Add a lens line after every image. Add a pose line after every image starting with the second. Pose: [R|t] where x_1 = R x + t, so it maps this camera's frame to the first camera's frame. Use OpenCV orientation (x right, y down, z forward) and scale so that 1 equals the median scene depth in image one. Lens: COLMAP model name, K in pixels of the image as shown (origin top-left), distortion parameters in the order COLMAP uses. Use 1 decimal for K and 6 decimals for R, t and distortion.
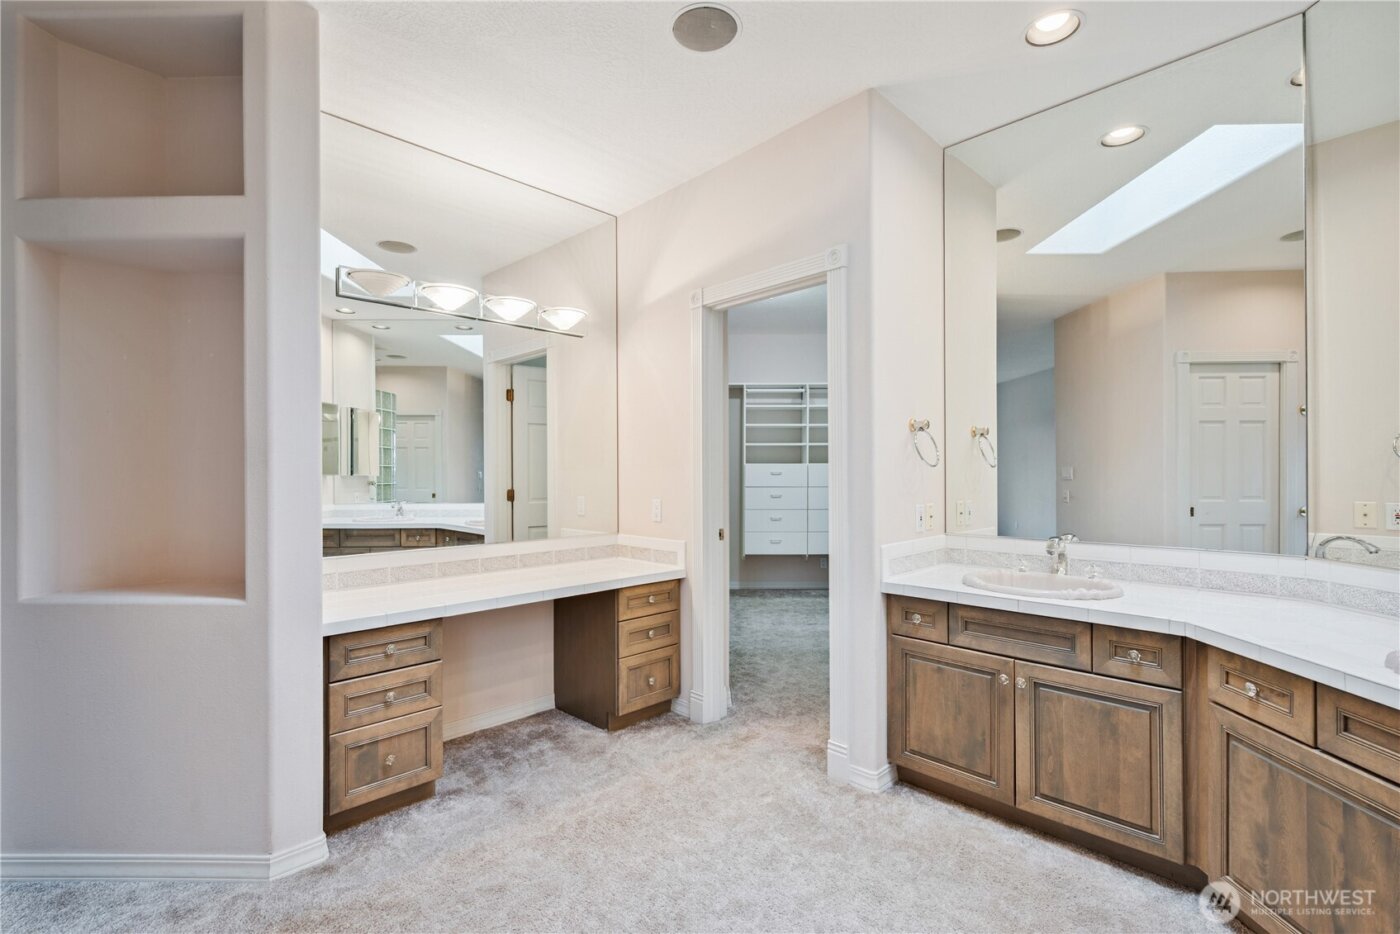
lens RADIAL K [[610.8, 0, 694.2], [0, 610.8, 468.8], [0, 0, 1]] dist [-0.011828, 0.000754]
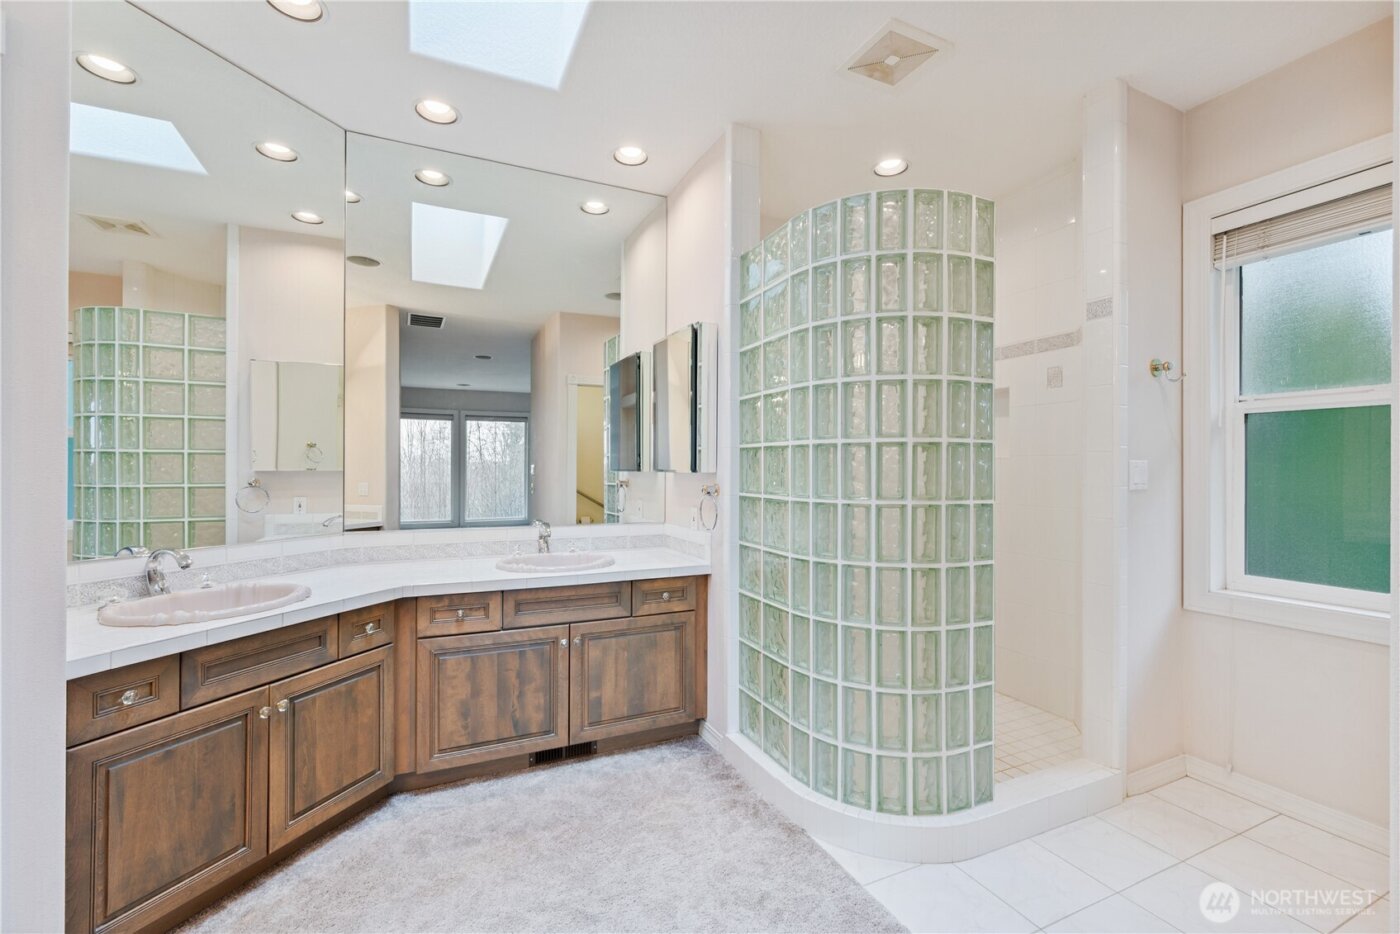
lens RADIAL K [[596.7, 0, 693.7], [0, 596.7, 469.0], [0, 0, 1]] dist [0.011522, -0.000772]
pose [[-0.403225, 0.002379, 0.915098, -0.540146], [-0.005554, 0.999972, -0.005047, 0.004980], [-0.915084, -0.007118, -0.403201, 0.840419]]
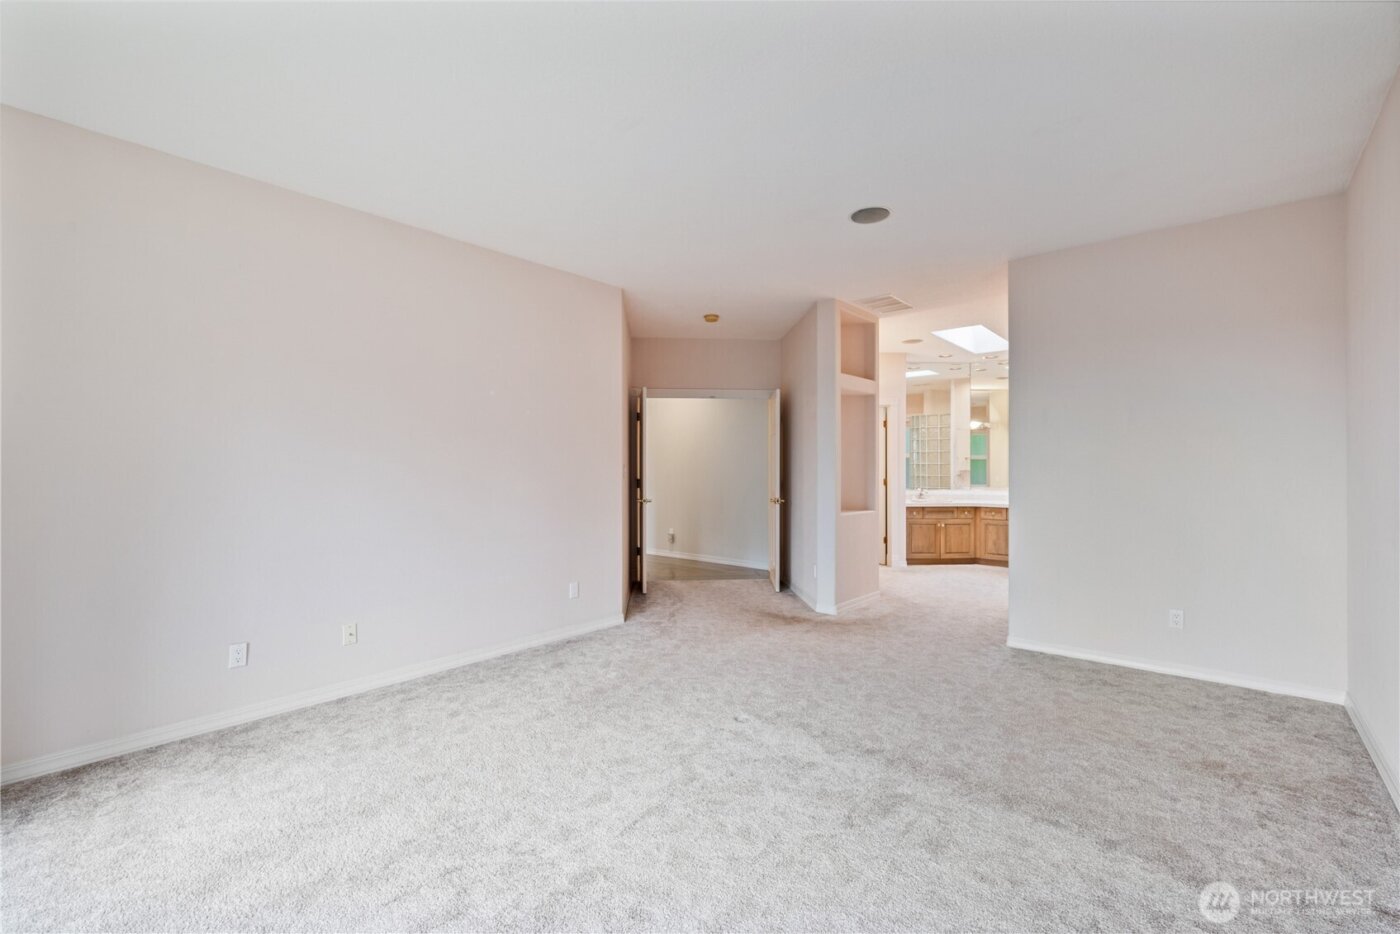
lens RADIAL K [[596.7, 0, 701.5], [0, 596.7, 468.5], [0, 0, 1]] dist [0.011522, -0.000772]
pose [[0.662060, 0.002163, 0.749448, -3.425562], [-0.003451, 0.999994, 0.000162, 0.003468], [-0.749443, -0.002693, 0.662063, -0.363706]]
